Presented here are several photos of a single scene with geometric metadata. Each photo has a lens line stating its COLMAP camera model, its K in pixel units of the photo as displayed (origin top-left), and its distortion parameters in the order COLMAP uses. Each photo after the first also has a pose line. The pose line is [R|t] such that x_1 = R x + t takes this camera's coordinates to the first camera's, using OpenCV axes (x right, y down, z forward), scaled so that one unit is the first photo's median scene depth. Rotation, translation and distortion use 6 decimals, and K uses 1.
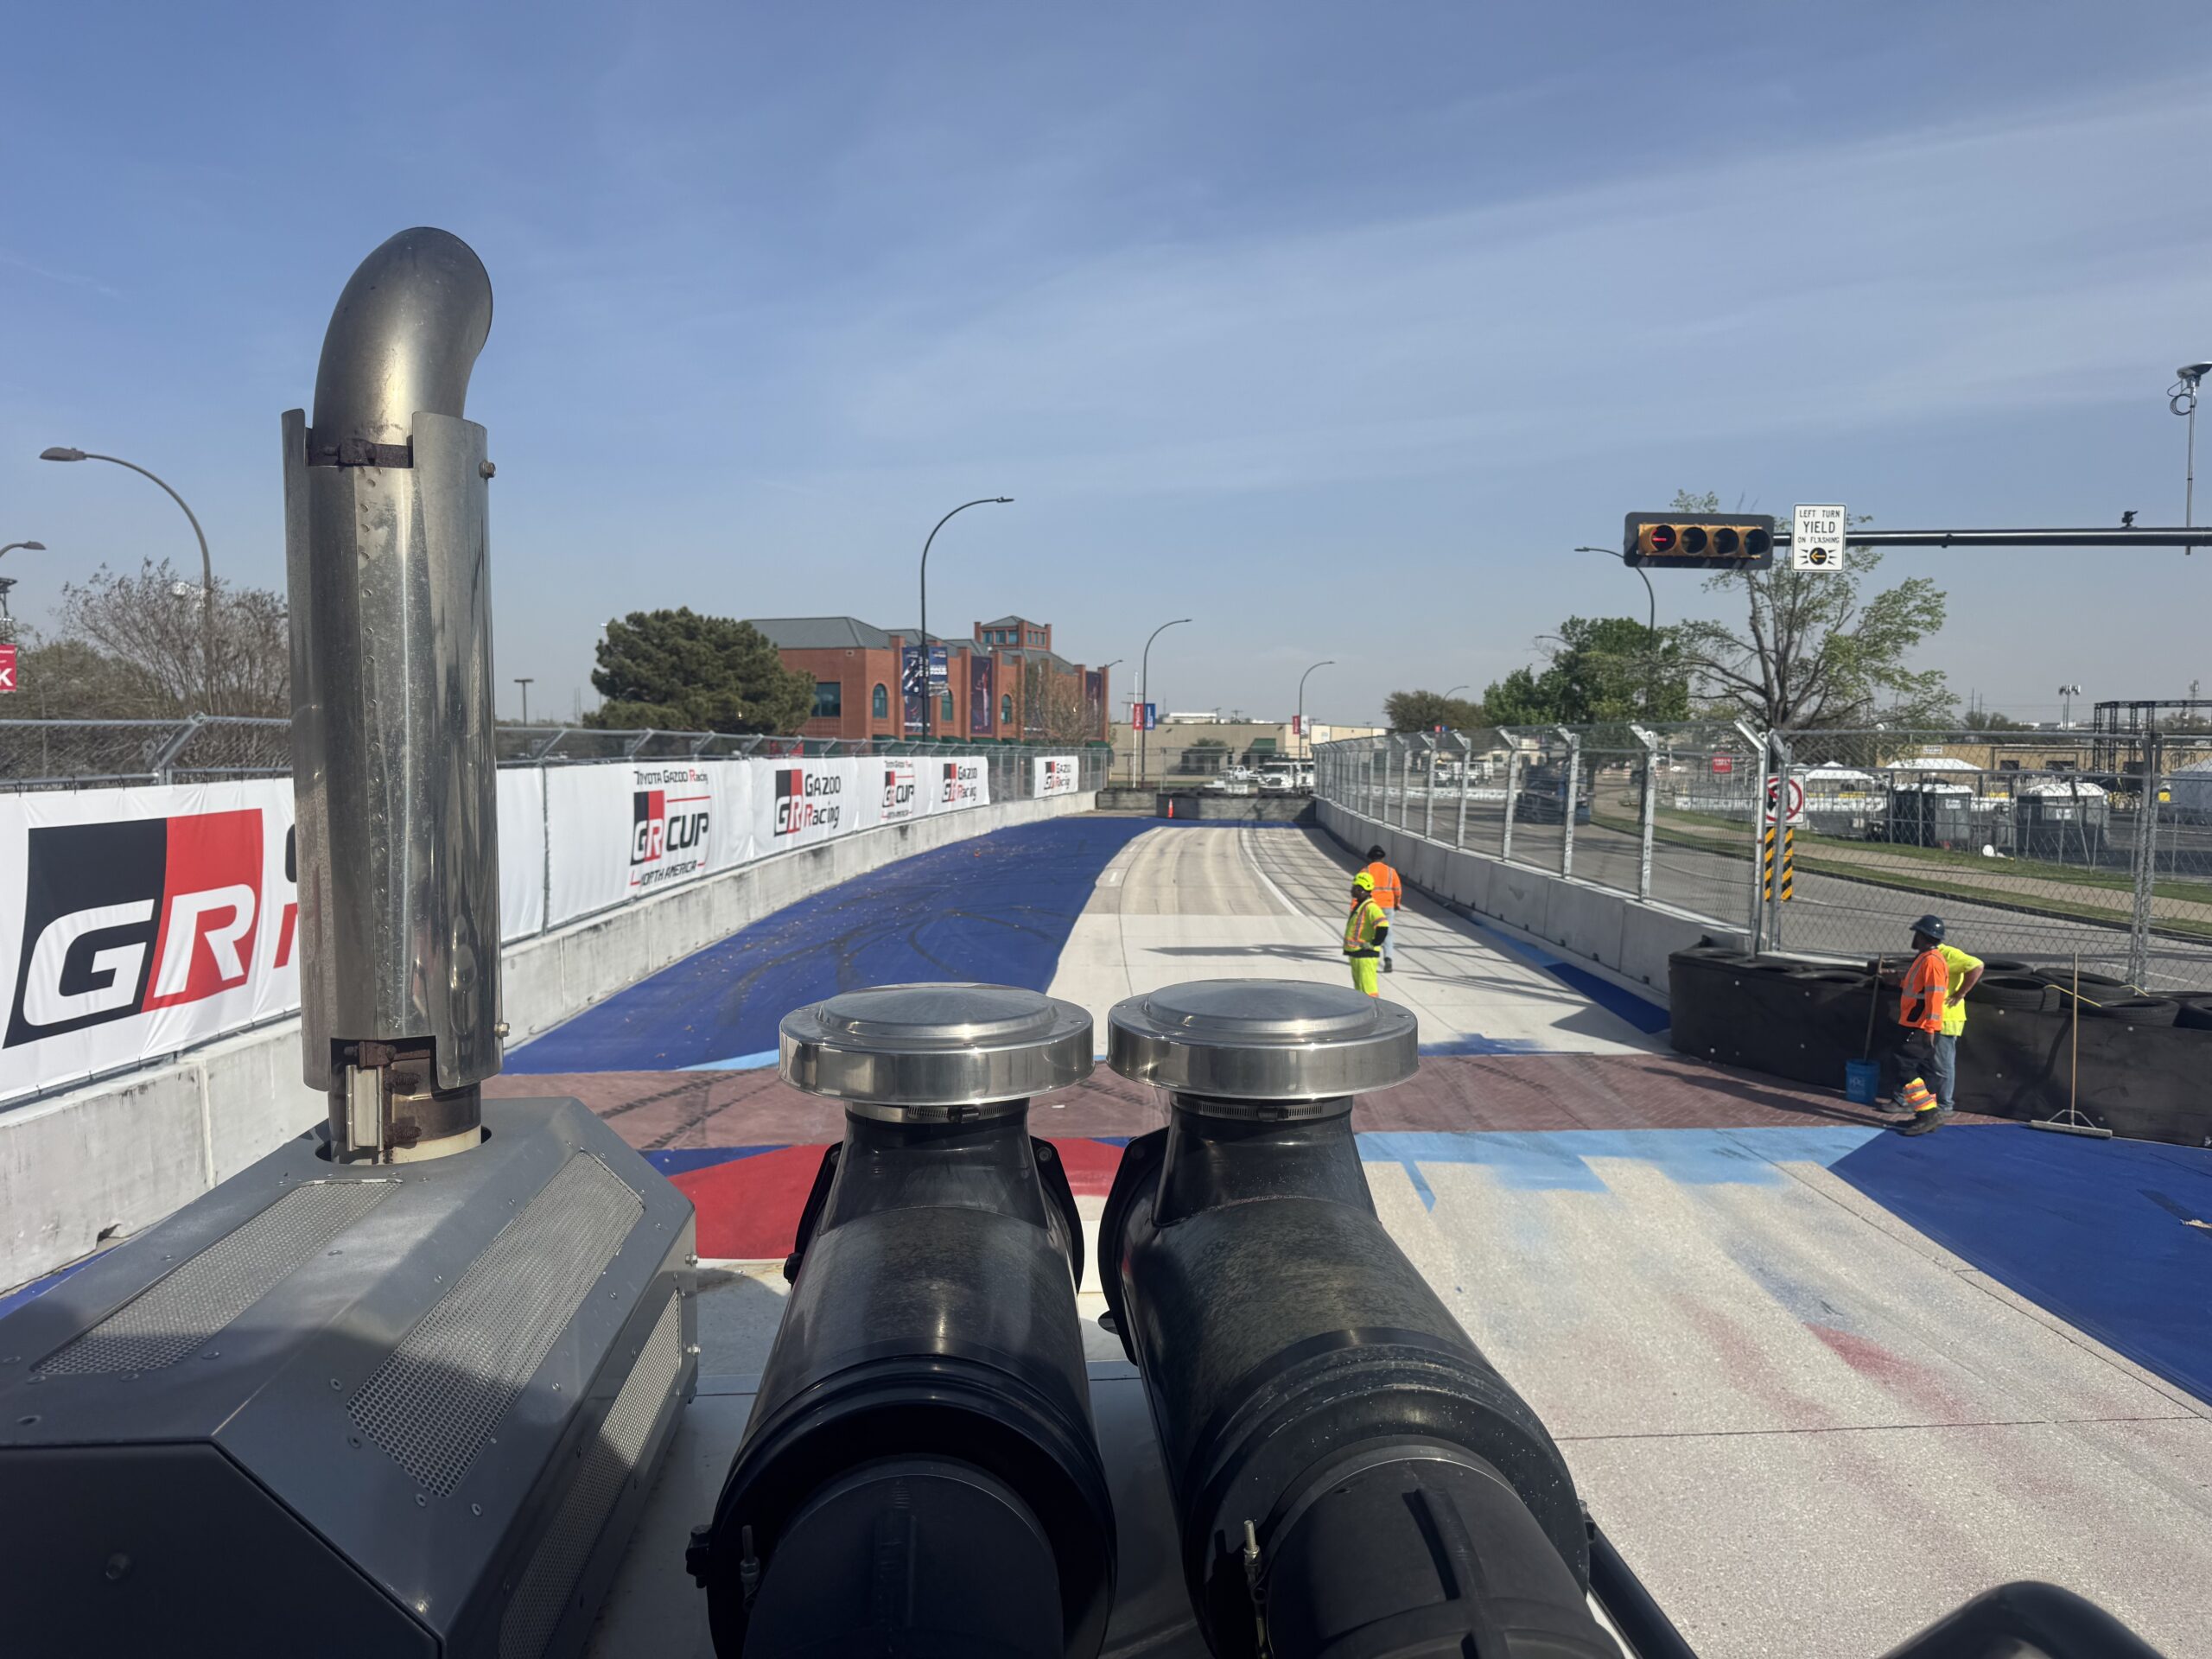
lens RADIAL K [[1565.8, 0, 1105.8], [0, 1565.8, 825.6], [0, 0, 1]] dist [0.033703, -0.002470]
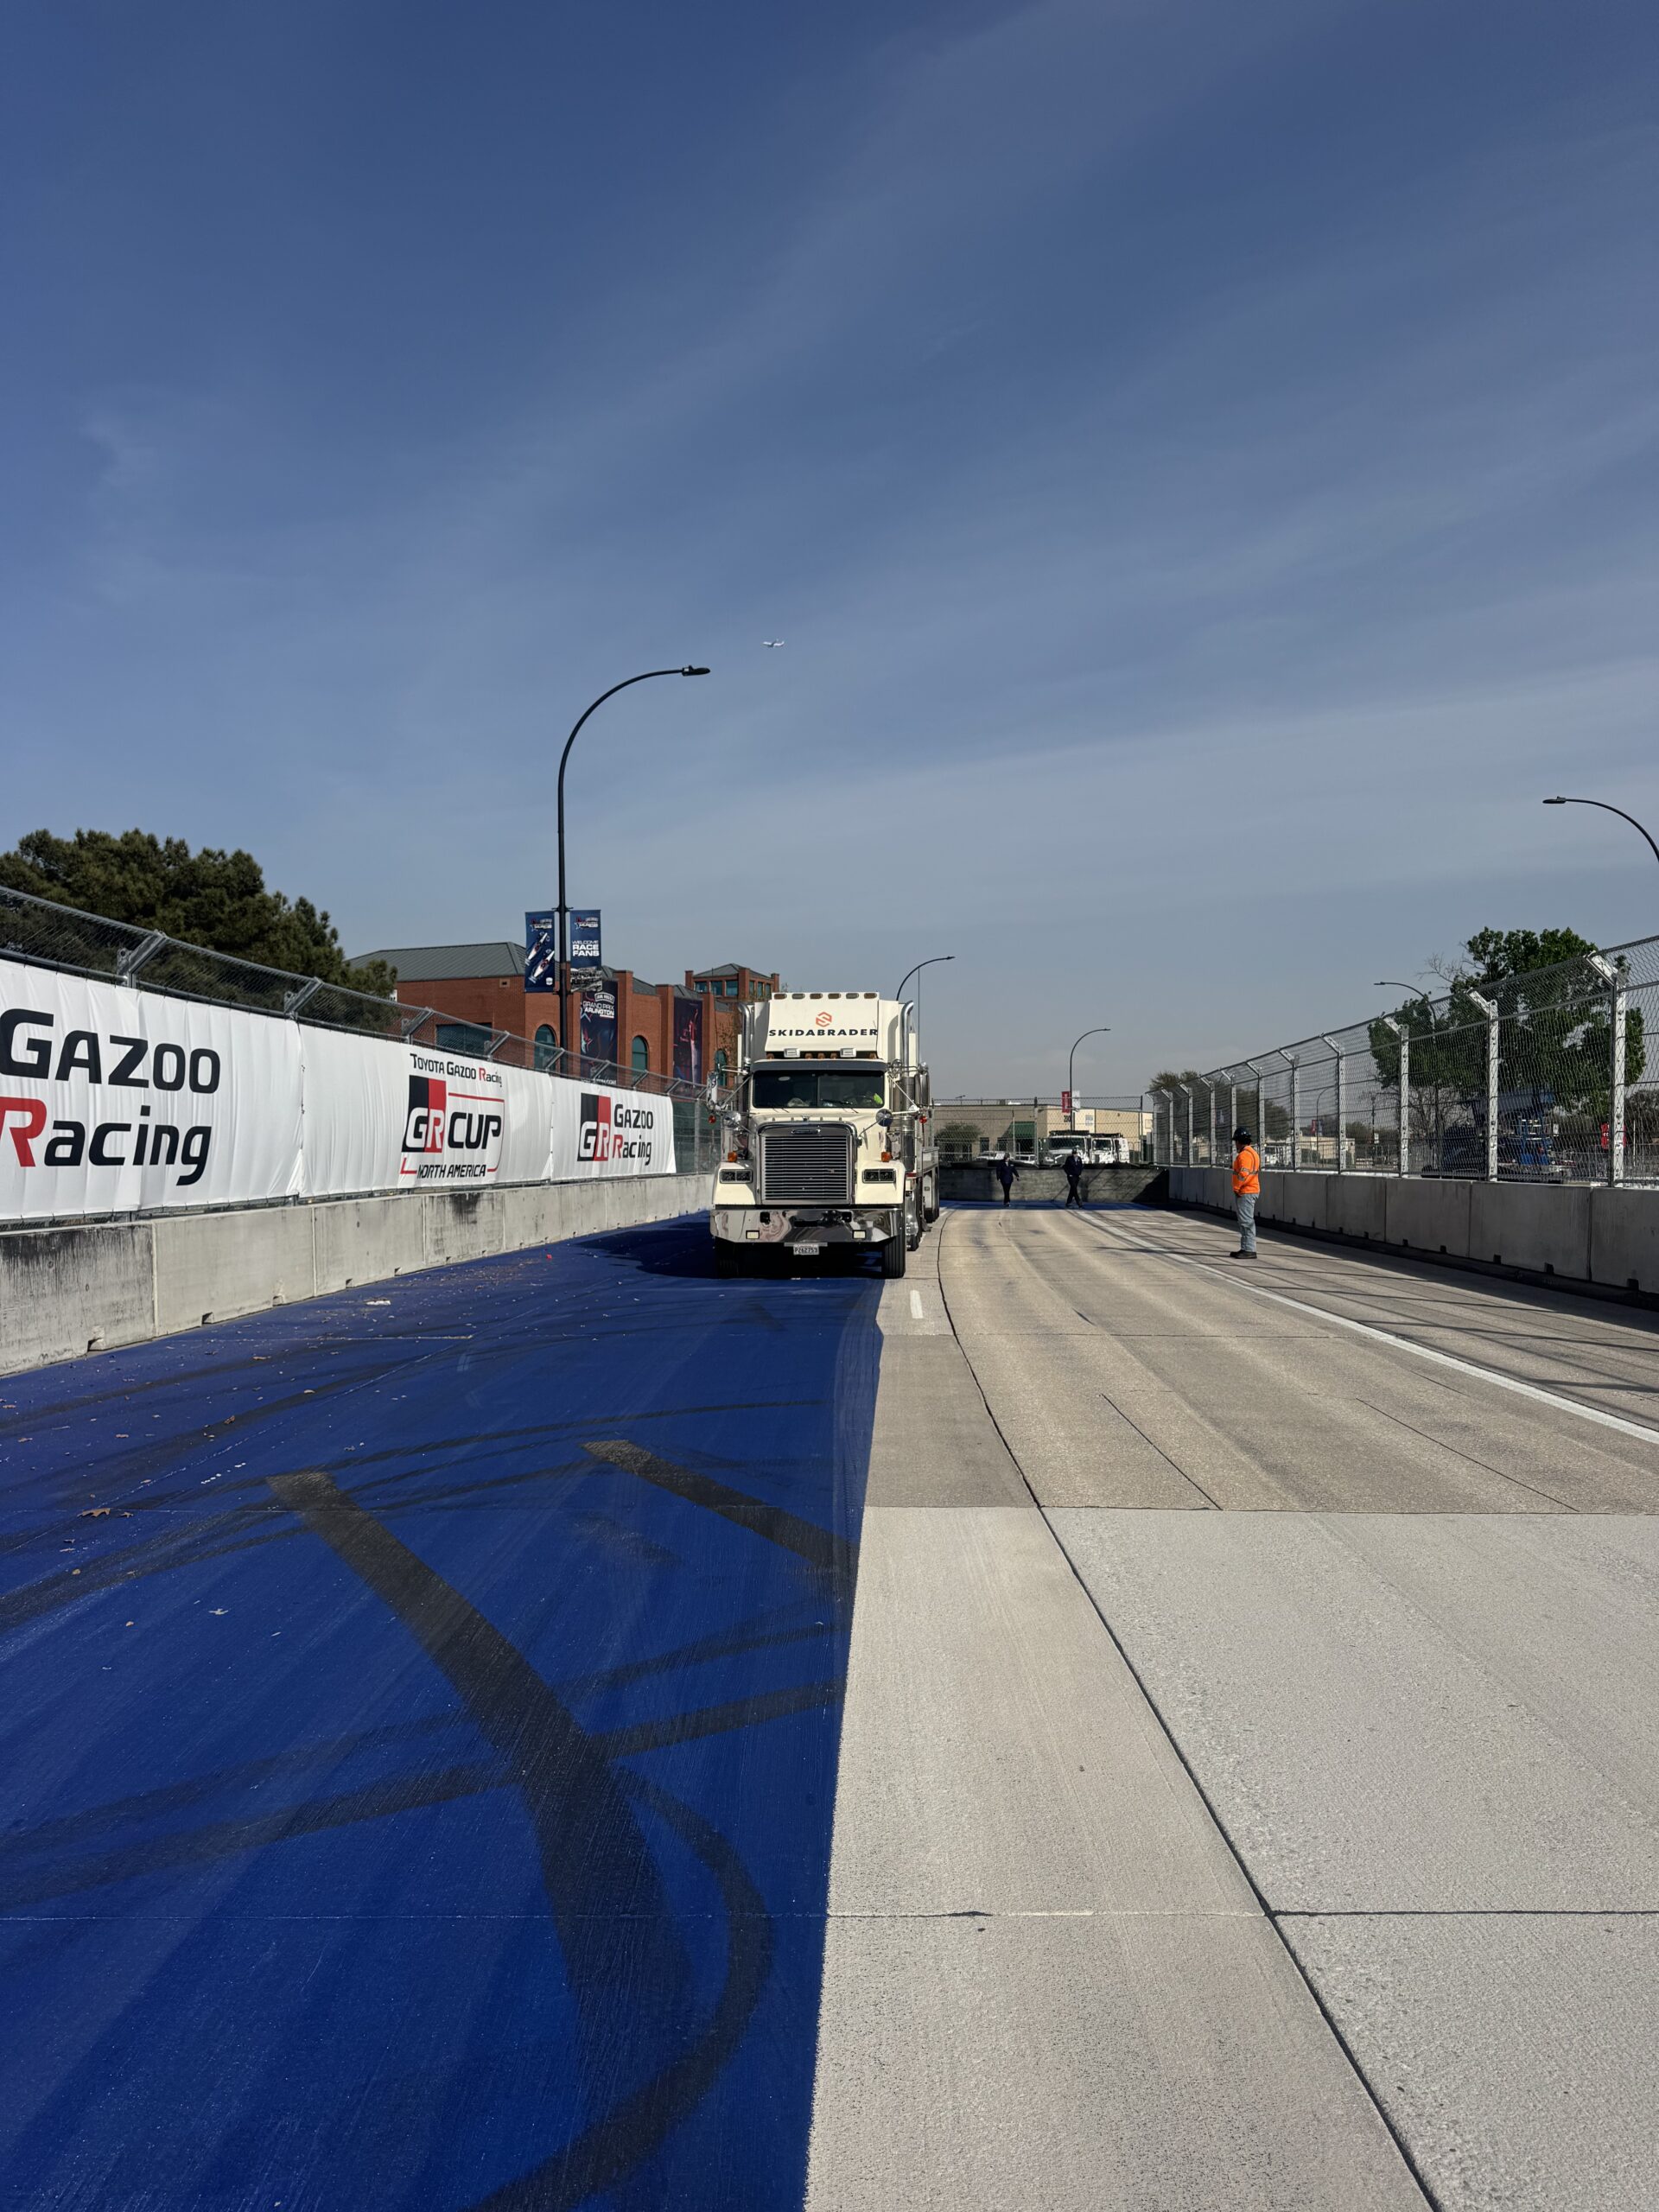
lens RADIAL K [[1565.8, 0, 832.1], [0, 1565.8, 1121.3], [0, 0, 1]] dist [0.033703, -0.002470]
pose [[0.999947, -0.009549, -0.003839, -0.010885], [0.009268, 0.997675, -0.067513, 0.009756], [0.004475, 0.067474, 0.997711, 0.437521]]
